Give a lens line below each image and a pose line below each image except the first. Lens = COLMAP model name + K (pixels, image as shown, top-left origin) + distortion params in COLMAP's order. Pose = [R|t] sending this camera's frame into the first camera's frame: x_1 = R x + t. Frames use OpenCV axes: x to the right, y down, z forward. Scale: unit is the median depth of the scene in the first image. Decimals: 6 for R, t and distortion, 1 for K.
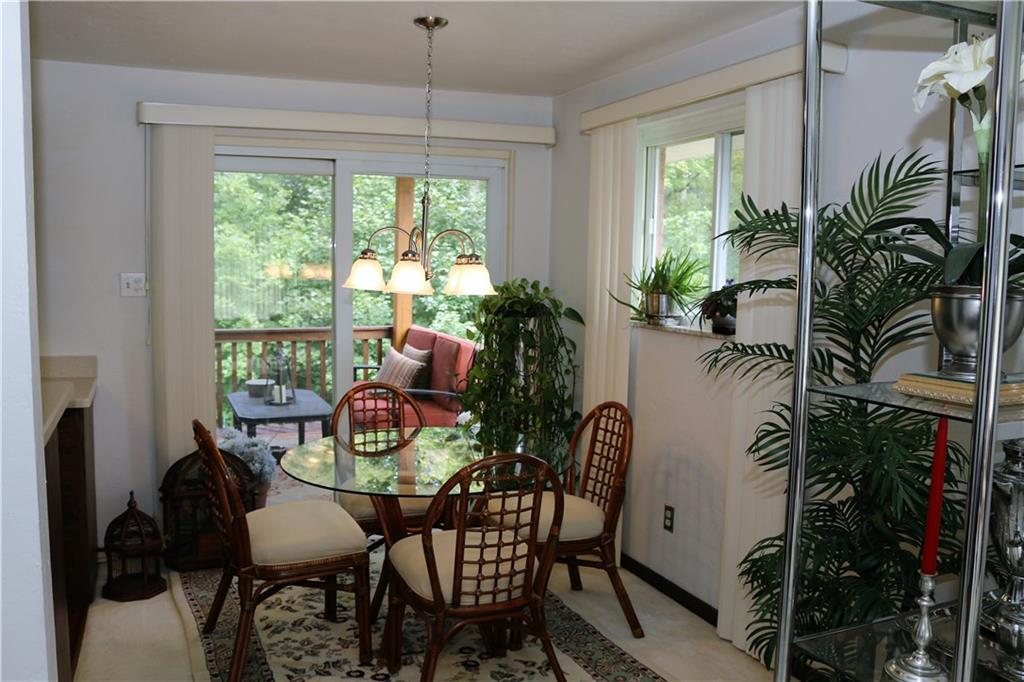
lens RADIAL K [[840.0, 0, 512.0], [0, 840.0, 343.1], [0, 0, 1]] dist [-0.134640, 0.045280]
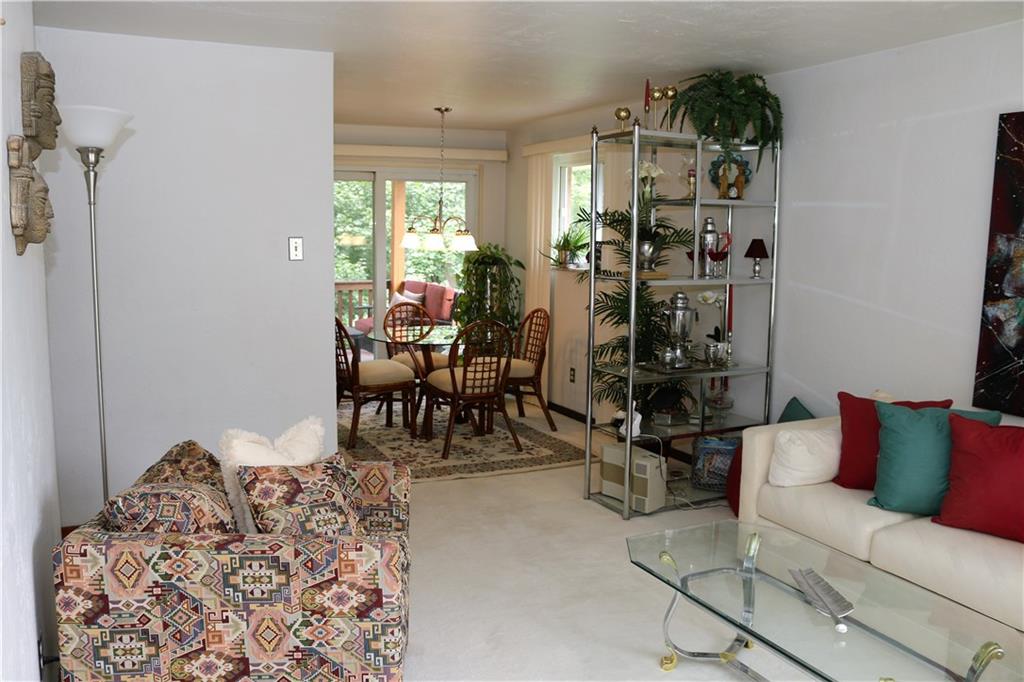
lens RADIAL K [[840.0, 0, 512.1], [0, 840.0, 339.3], [0, 0, 1]] dist [-0.134640, 0.045280]
pose [[0.998472, -0.010506, 0.054252, -0.038570], [0.008772, 0.999446, 0.032113, 0.070921], [-0.054559, -0.031588, 0.998011, -0.778396]]
